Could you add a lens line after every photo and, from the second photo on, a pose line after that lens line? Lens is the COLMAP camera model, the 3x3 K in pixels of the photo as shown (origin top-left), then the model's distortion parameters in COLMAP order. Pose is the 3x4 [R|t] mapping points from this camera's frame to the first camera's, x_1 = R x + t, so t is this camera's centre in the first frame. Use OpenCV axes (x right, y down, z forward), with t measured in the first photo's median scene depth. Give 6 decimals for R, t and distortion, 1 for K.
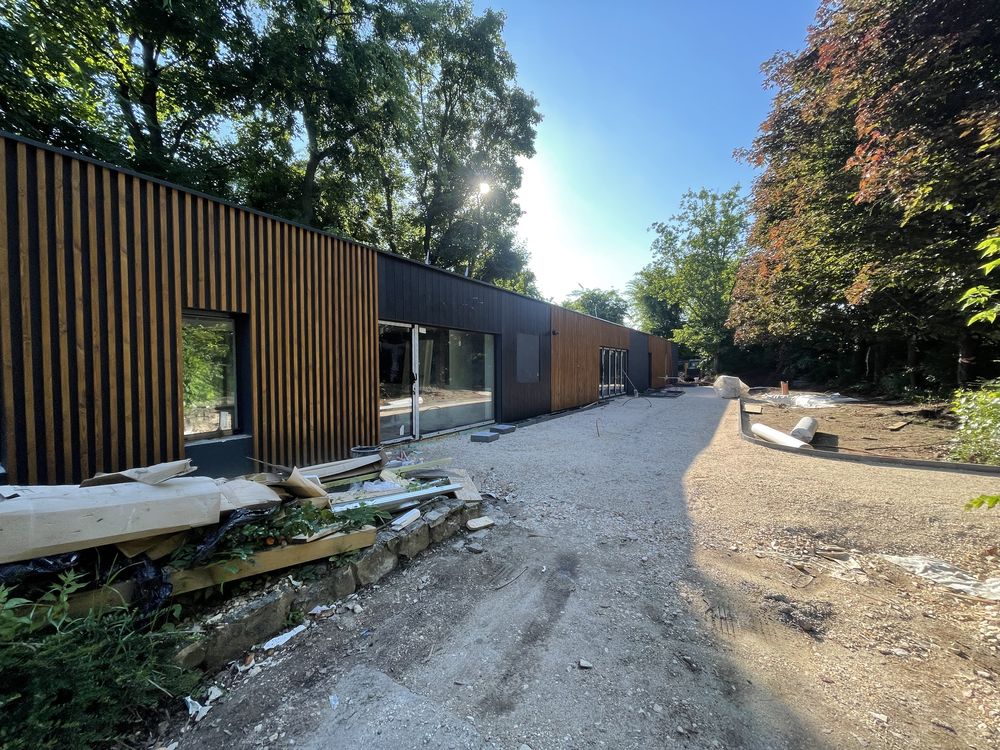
lens RADIAL K [[404.3, 0, 504.0], [0, 404.3, 379.2], [0, 0, 1]] dist [-0.000366, 0.000209]
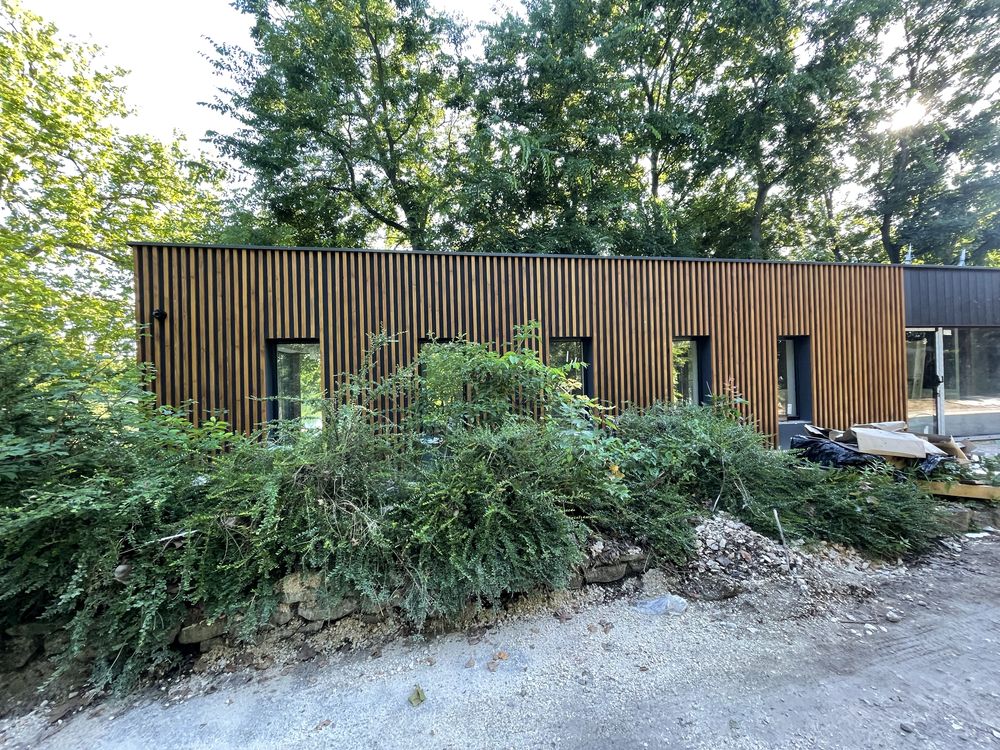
lens RADIAL K [[404.3, 0, 497.7], [0, 404.3, 377.0], [0, 0, 1]] dist [-0.000366, 0.000209]
pose [[0.657317, -0.022517, -0.753278, -0.044261], [0.001358, 0.999587, -0.028695, 0.003803], [0.753613, 0.017838, 0.657077, -0.118291]]
